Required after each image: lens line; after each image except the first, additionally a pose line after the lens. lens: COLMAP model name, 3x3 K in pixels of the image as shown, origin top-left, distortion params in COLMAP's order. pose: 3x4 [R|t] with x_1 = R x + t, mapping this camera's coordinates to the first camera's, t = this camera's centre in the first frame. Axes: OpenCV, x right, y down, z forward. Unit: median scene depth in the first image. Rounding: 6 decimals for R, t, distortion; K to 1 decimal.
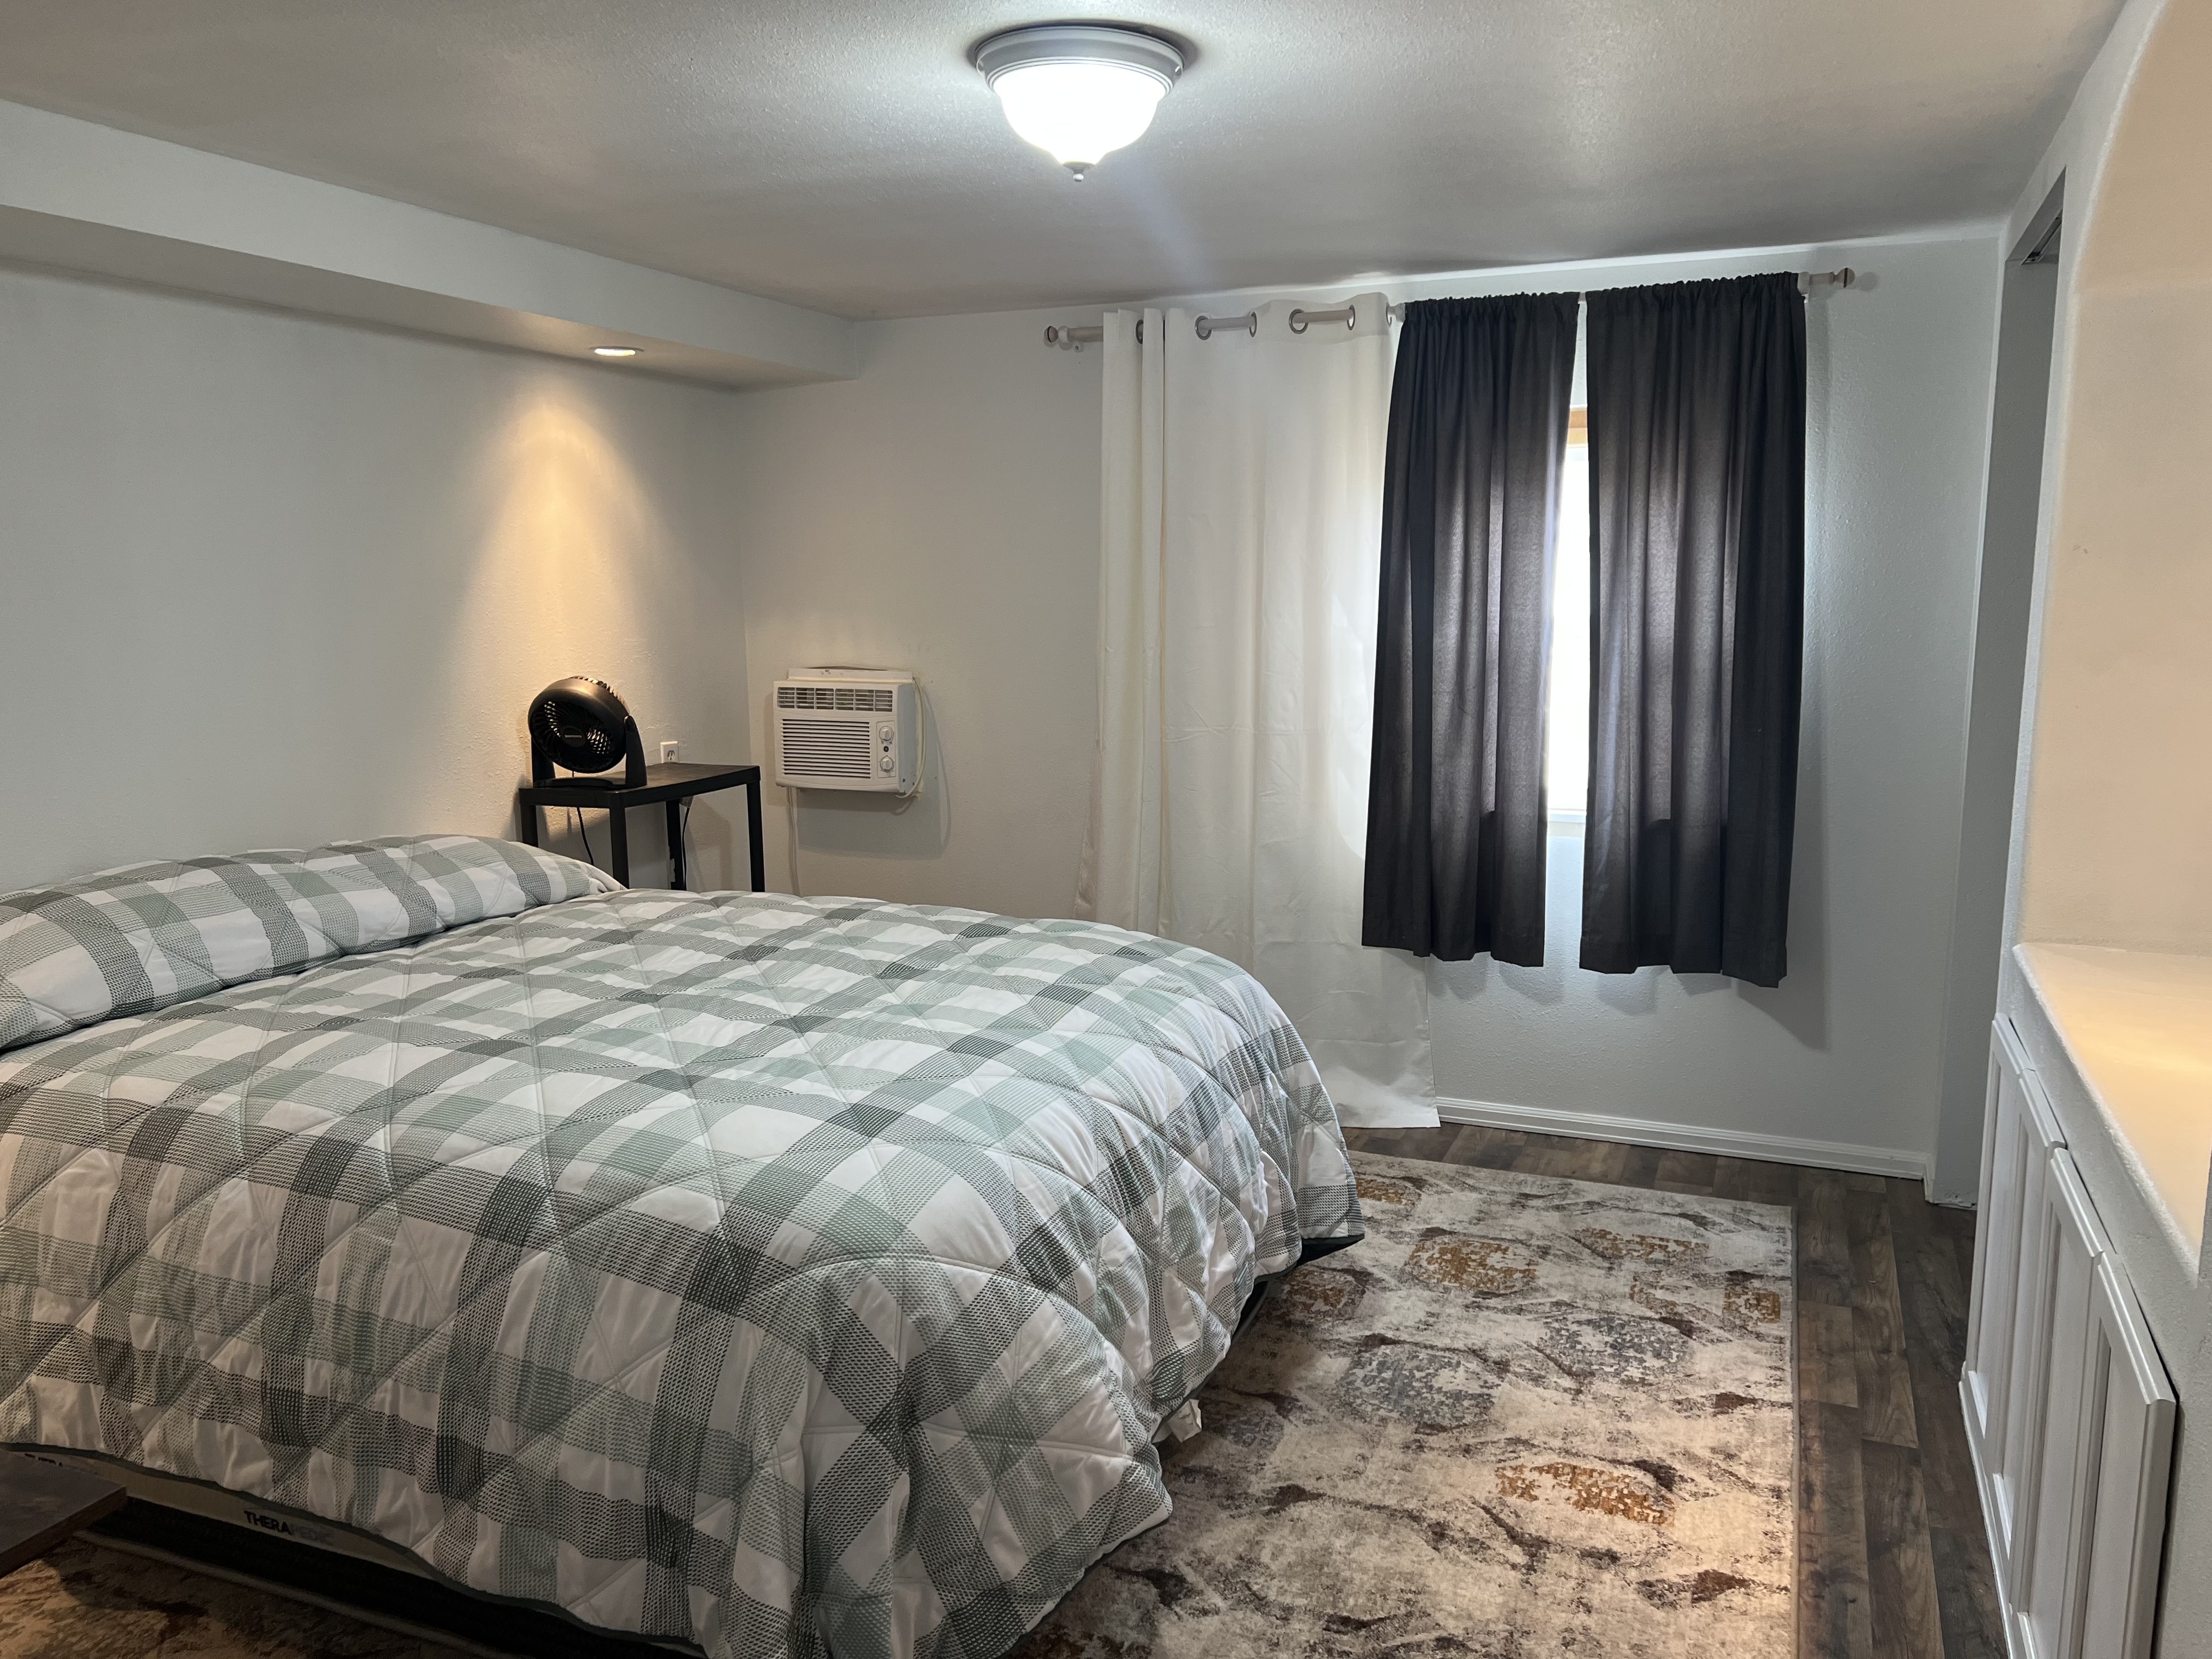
lens RADIAL K [[1652.9, 0, 1062.6], [0, 1652.9, 836.1], [0, 0, 1]] dist [0.034654, -0.008529]
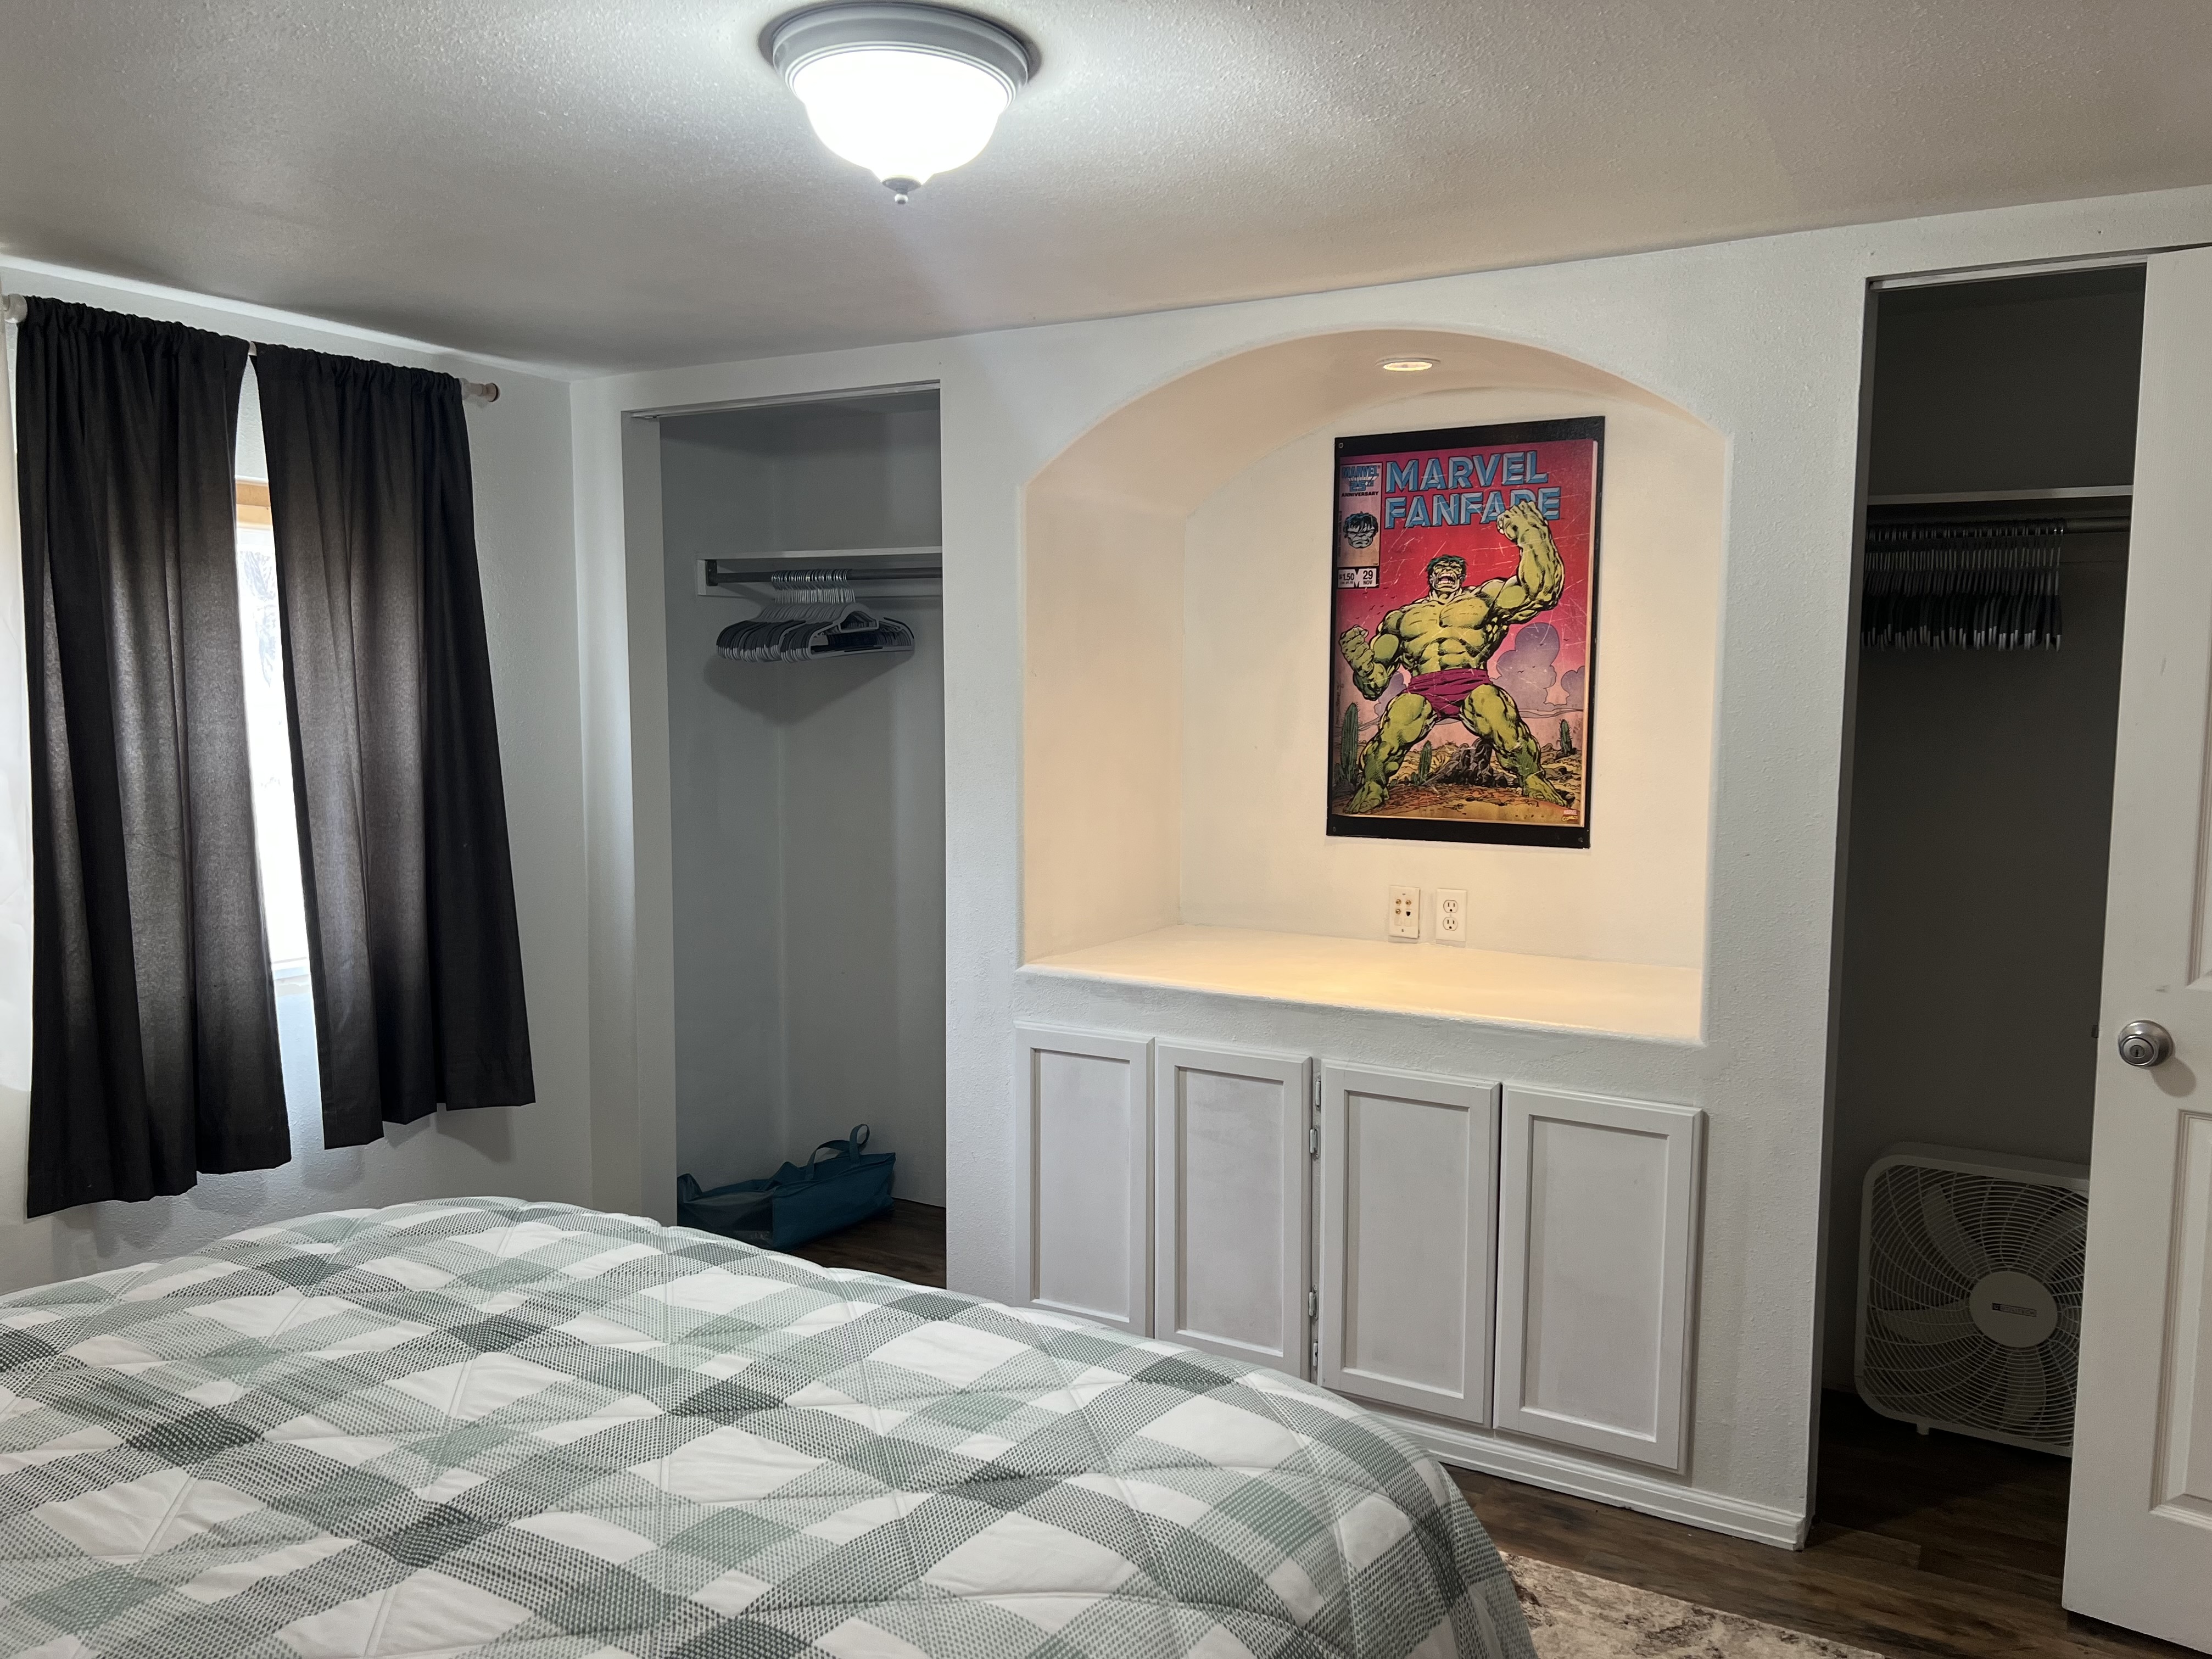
lens RADIAL K [[1725.9, 0, 1109.8], [0, 1725.9, 863.7], [0, 0, 1]] dist [0.006913, -0.000422]
pose [[0.116433, -0.095642, 0.988583, -0.506133], [0.144330, 0.986416, 0.078433, -0.076791], [-0.982656, 0.133550, 0.128656, 0.502393]]
